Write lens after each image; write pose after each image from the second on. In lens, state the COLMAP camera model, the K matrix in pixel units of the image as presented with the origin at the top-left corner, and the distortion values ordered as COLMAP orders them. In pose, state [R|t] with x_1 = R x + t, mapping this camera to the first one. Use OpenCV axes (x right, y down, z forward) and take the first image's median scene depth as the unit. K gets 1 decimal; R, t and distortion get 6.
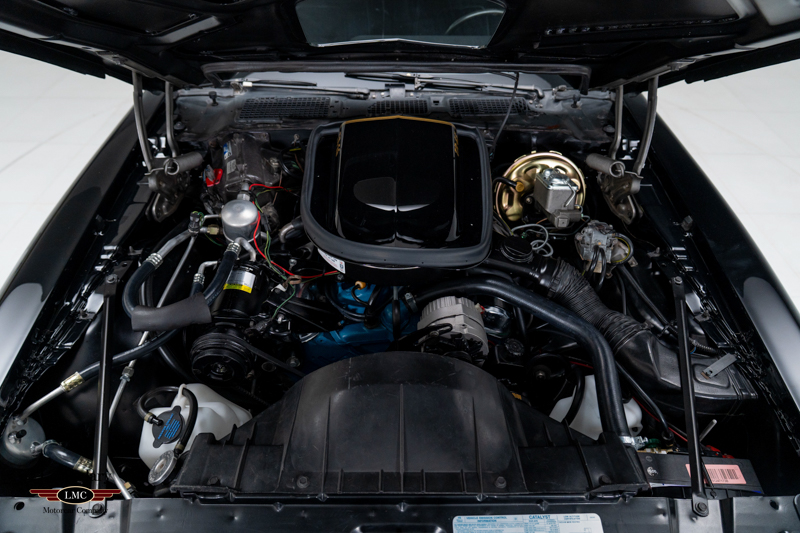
lens RADIAL K [[544.7, 0, 400.0], [0, 544.7, 266.5], [0, 0, 1]] dist [-0.022918, 0.004133]
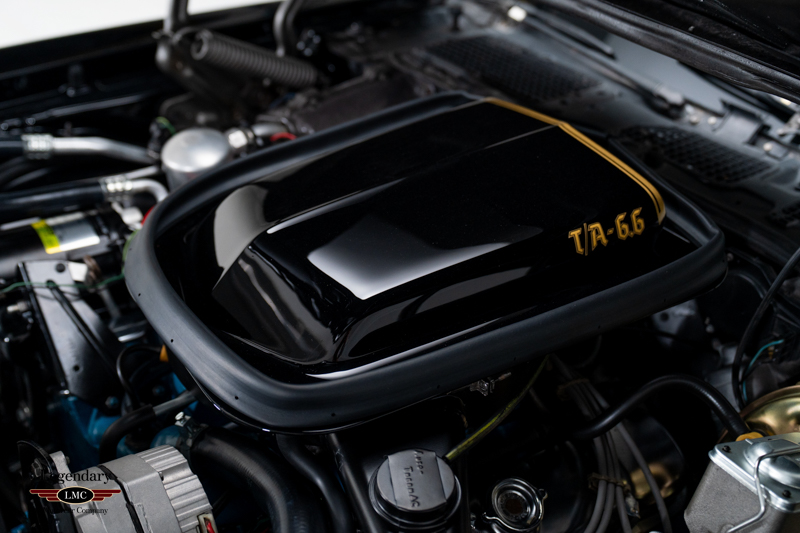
lens RADIAL K [[1092.8, 0, 400.0], [0, 1092.8, 266.5], [0, 0, 1]] dist [0.014453, 0.021825]
pose [[0.558635, 0.426452, -0.711383, 0.651382], [-0.575948, 0.816636, 0.037267, -0.169677], [0.596833, 0.388901, 0.701816, 0.445993]]
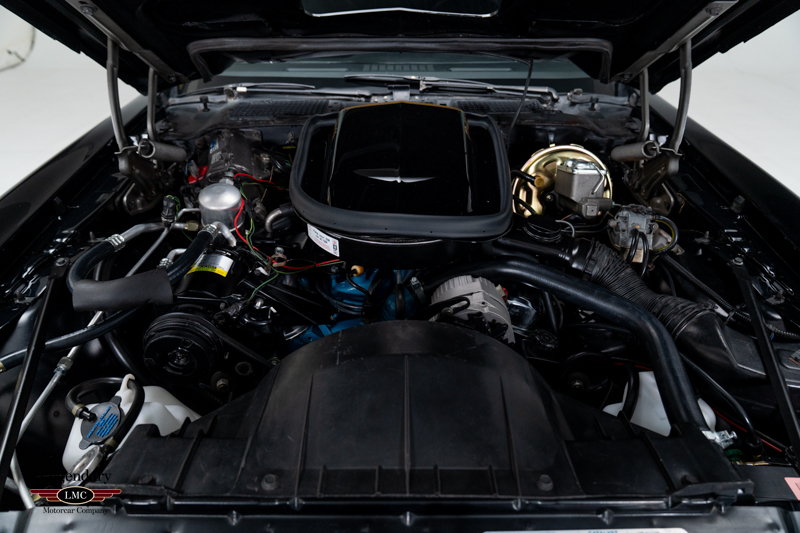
lens RADIAL K [[544.7, 0, 400.0], [0, 544.7, 266.5], [0, 0, 1]] dist [-0.022918, 0.004133]
pose [[0.999905, -0.006777, -0.011994, 0.003079], [0.004826, 0.987781, -0.155773, 0.158103], [0.012903, 0.155700, 0.987720, 0.171292]]
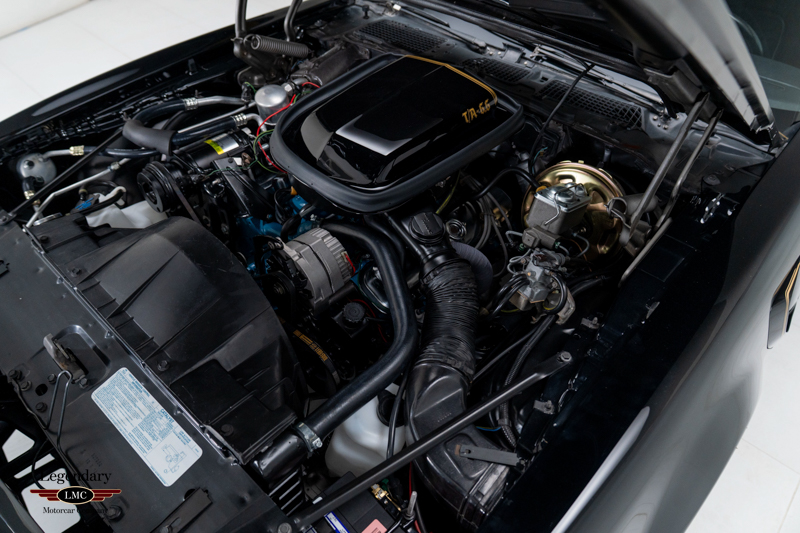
lens RADIAL K [[559.6, 0, 400.0], [0, 559.6, 266.5], [0, 0, 1]] dist [-0.025306, 0.002497]
pose [[0.731925, 0.470840, -0.492540, 0.661954], [-0.459747, 0.874765, 0.153031, -0.095232], [0.502910, 0.114437, 0.856730, 0.208598]]
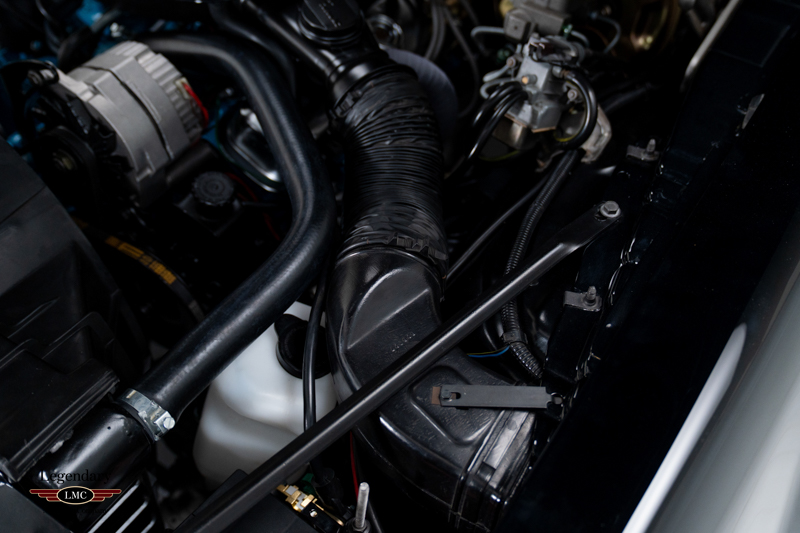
lens RADIAL K [[853.9, 0, 401.8], [0, 853.9, 258.6], [0, 0, 1]] dist [0.004745, 0.004638]
pose [[0.831027, 0.416068, -0.369165, 0.632026], [-0.372814, 0.909184, 0.185456, -0.001934], [0.412801, -0.016489, 0.910672, 0.343619]]
